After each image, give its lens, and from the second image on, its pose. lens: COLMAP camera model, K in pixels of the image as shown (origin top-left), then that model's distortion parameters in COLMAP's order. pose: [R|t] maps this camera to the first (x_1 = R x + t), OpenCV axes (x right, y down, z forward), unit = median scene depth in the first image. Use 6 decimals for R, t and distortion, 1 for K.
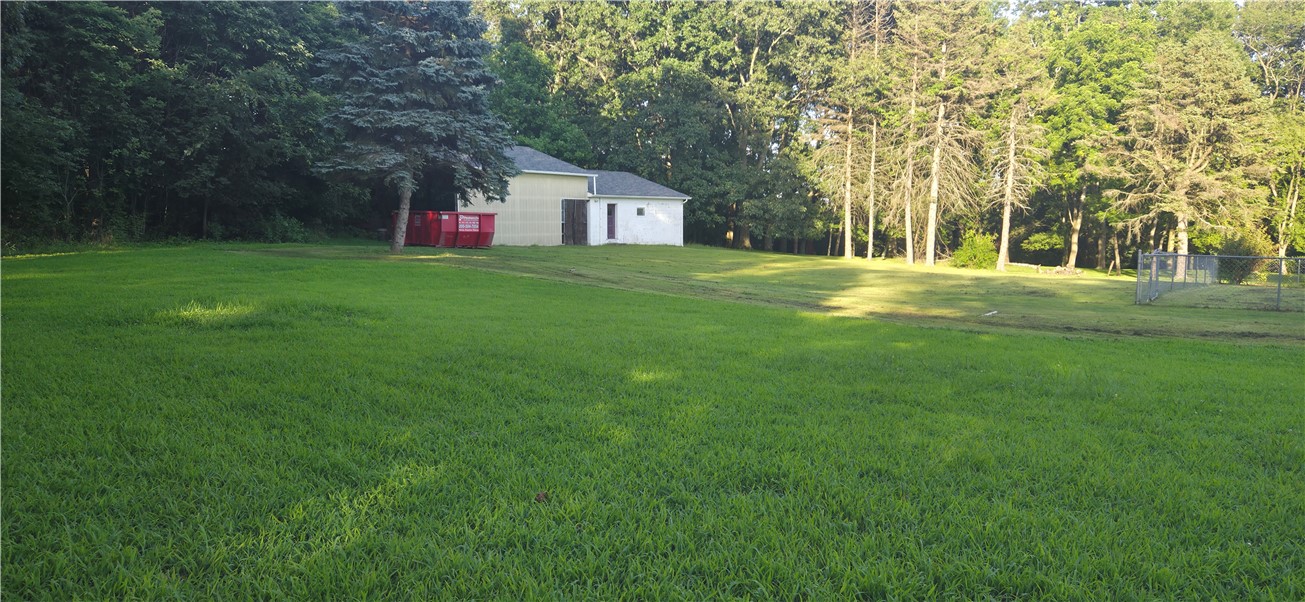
lens RADIAL K [[876.2, 0, 652.5], [0, 876.2, 301.0], [0, 0, 1]] dist [0.066390, -0.044320]
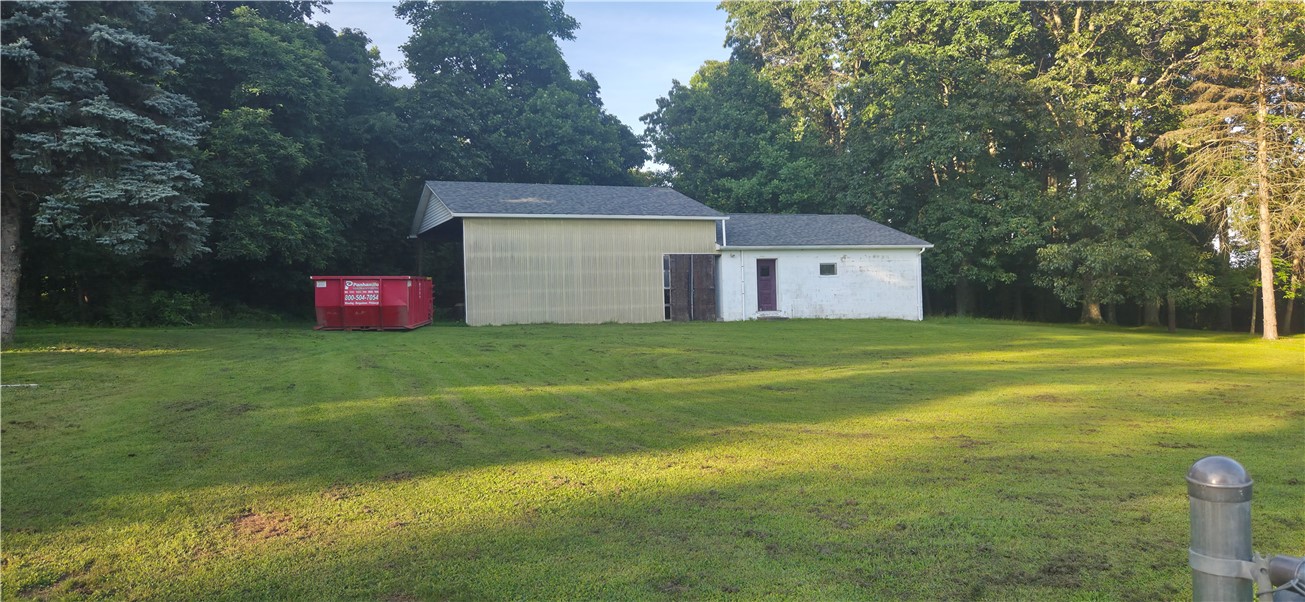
lens RADIAL K [[876.2, 0, 652.5], [0, 876.2, 301.0], [0, 0, 1]] dist [0.066390, -0.044320]
pose [[0.863660, -0.019486, -0.503698, 0.192781], [-0.021675, 0.996893, -0.075730, -0.023475], [0.503609, 0.076323, 0.860554, 0.343238]]
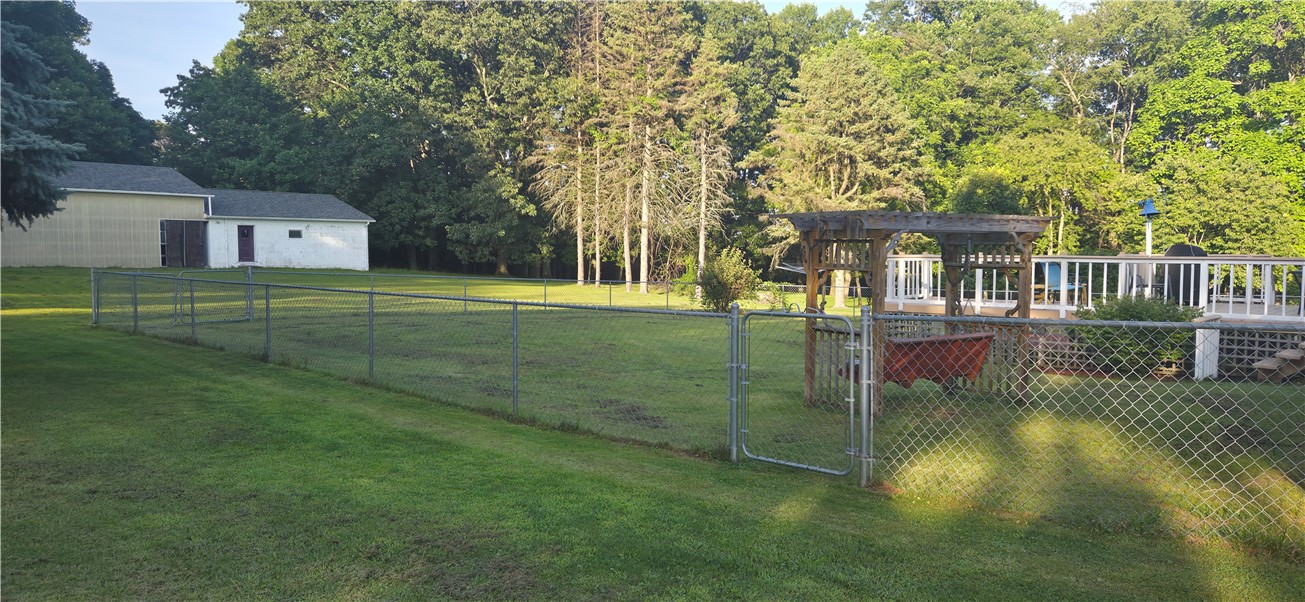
lens RADIAL K [[876.2, 0, 652.5], [0, 876.2, 301.0], [0, 0, 1]] dist [0.066390, -0.044320]
pose [[0.997586, 0.009008, -0.068853, 0.418886], [-0.011263, 0.999410, -0.032443, -0.001118], [0.068520, 0.033140, 0.997099, 0.055441]]
